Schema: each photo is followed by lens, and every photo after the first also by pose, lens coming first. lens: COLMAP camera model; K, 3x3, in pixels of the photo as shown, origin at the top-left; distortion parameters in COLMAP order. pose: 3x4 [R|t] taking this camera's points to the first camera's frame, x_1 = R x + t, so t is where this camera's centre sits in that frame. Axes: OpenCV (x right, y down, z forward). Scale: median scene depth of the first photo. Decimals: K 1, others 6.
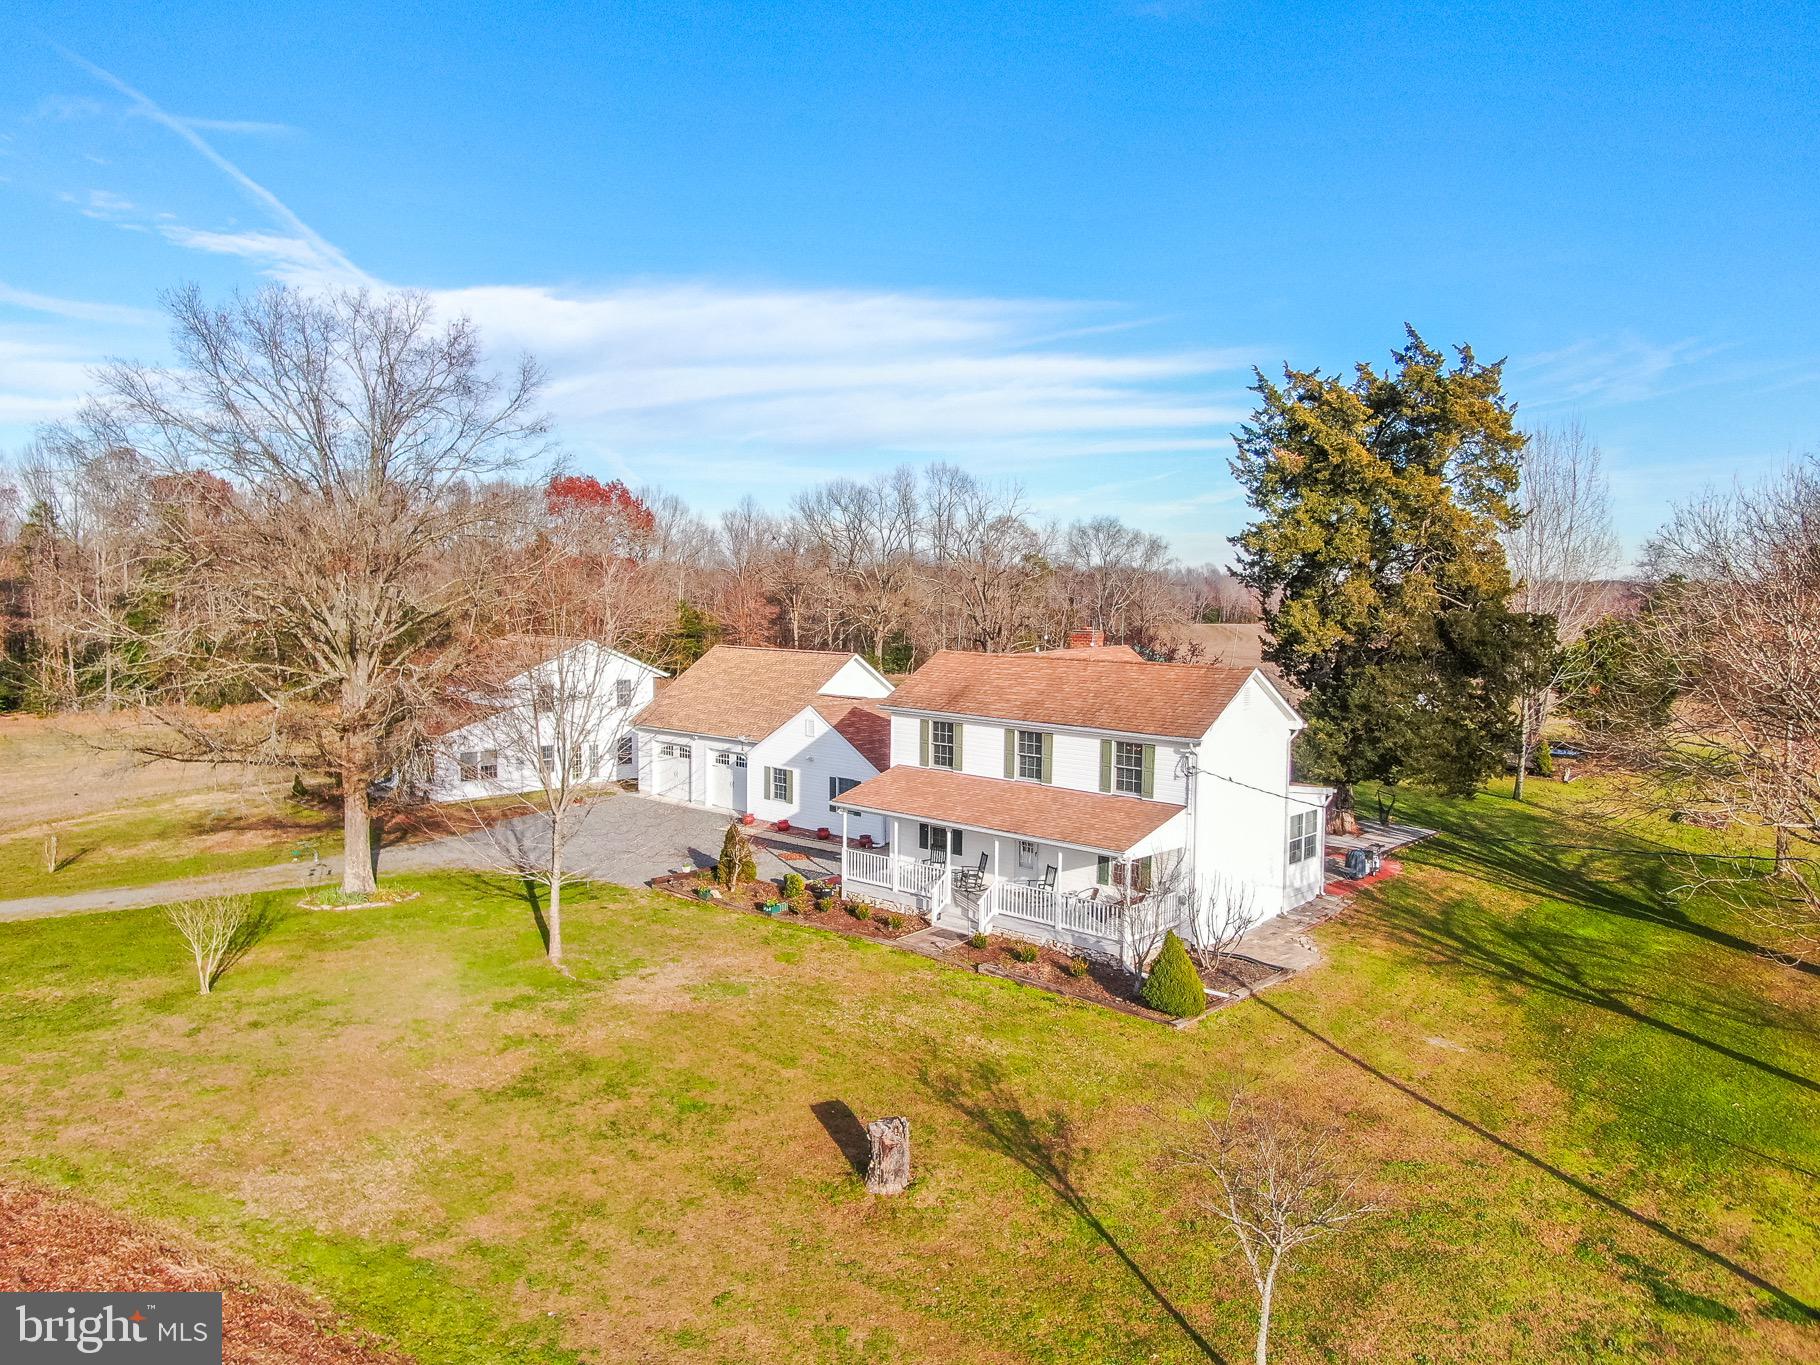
lens RADIAL K [[1281.0, 0, 910.0], [0, 1281.0, 682.5], [0, 0, 1]] dist [-0.031212, 0.001764]
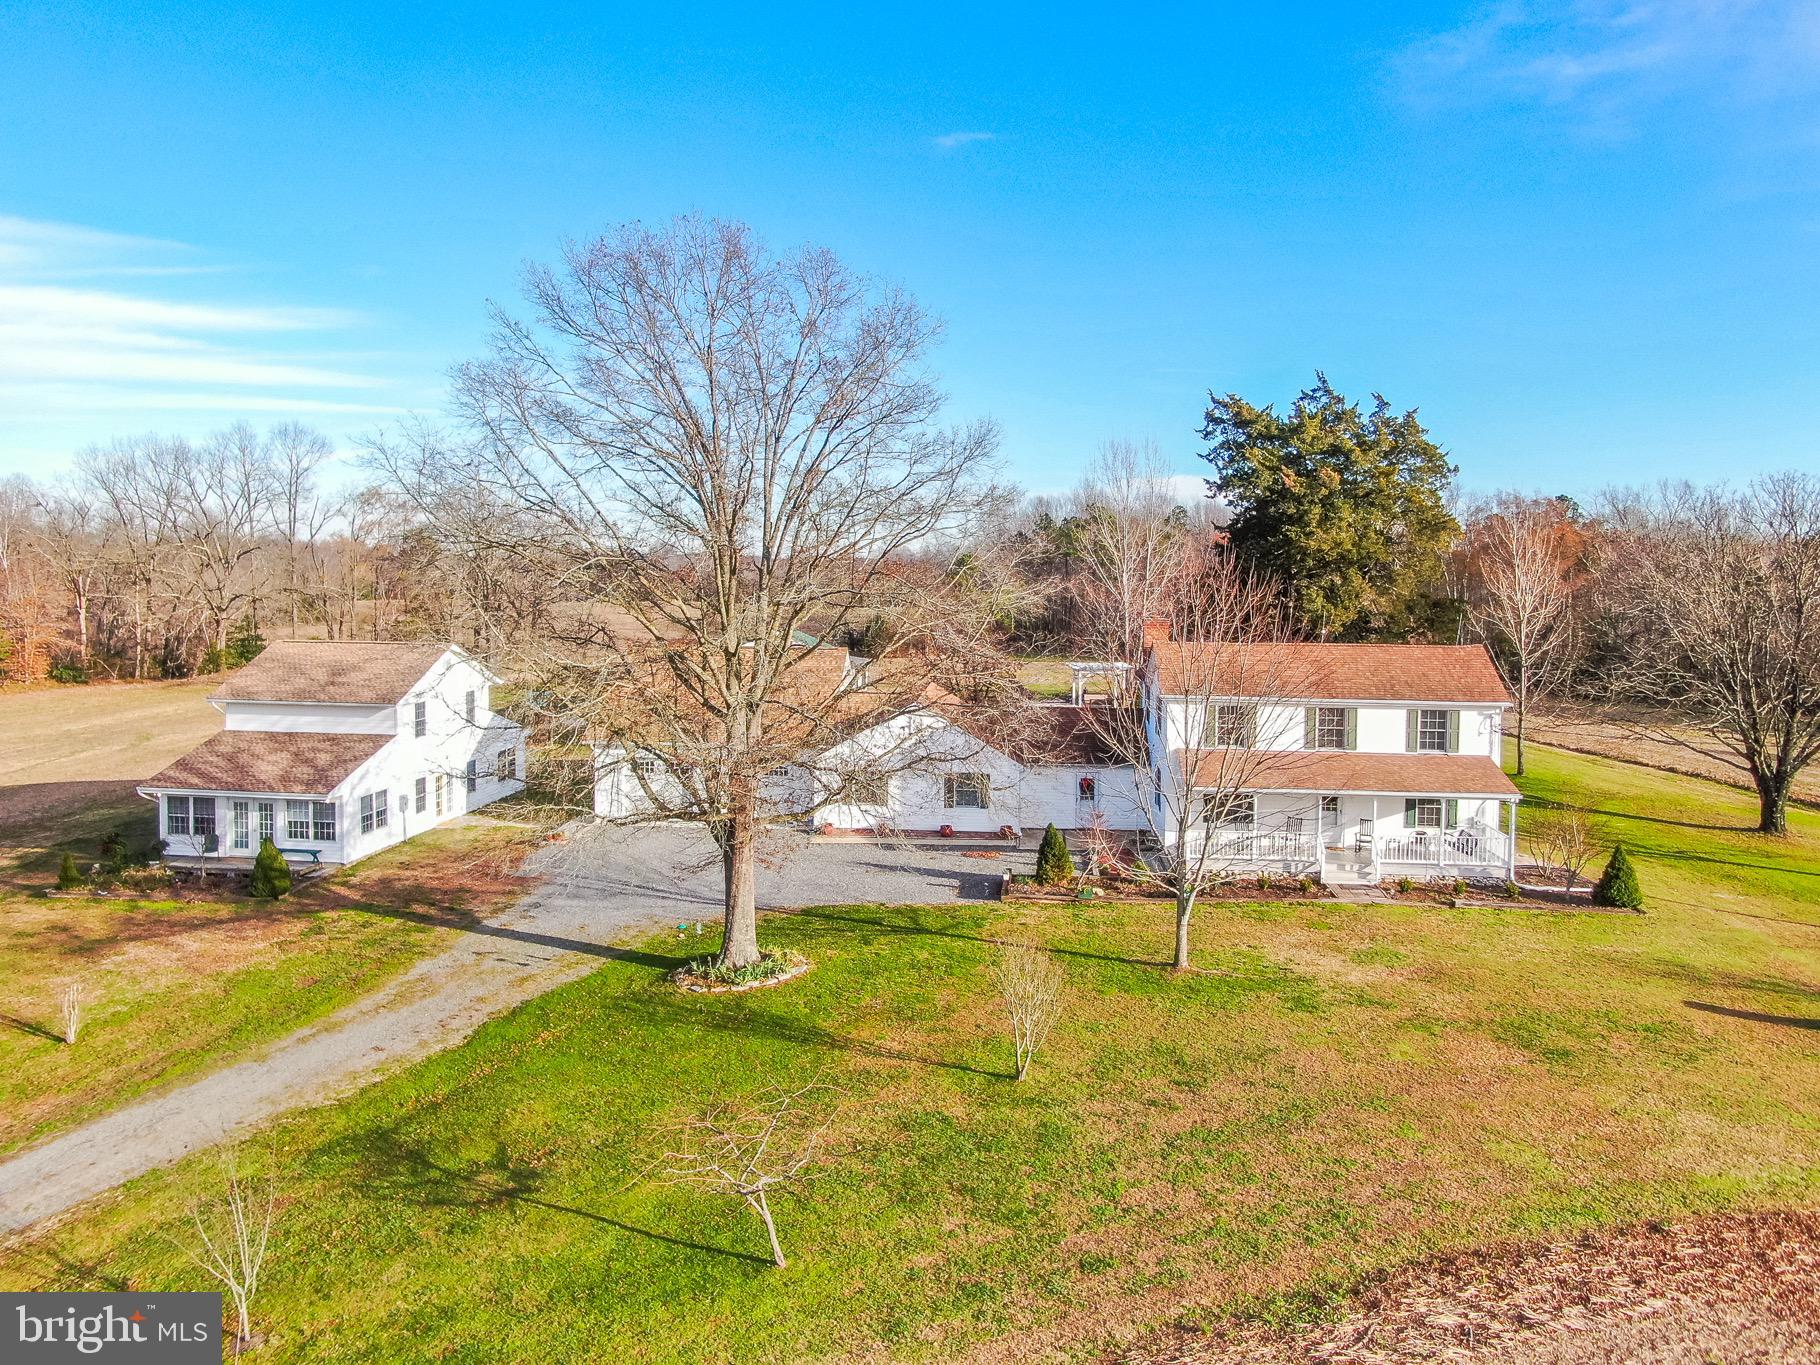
lens RADIAL K [[1281.0, 0, 910.0], [0, 1281.0, 682.5], [0, 0, 1]] dist [-0.031212, 0.001764]
pose [[0.796742, -0.054009, 0.601901, -0.956799], [0.045378, 0.998533, 0.029532, -0.038508], [-0.602613, 0.003783, 0.798025, 0.316495]]
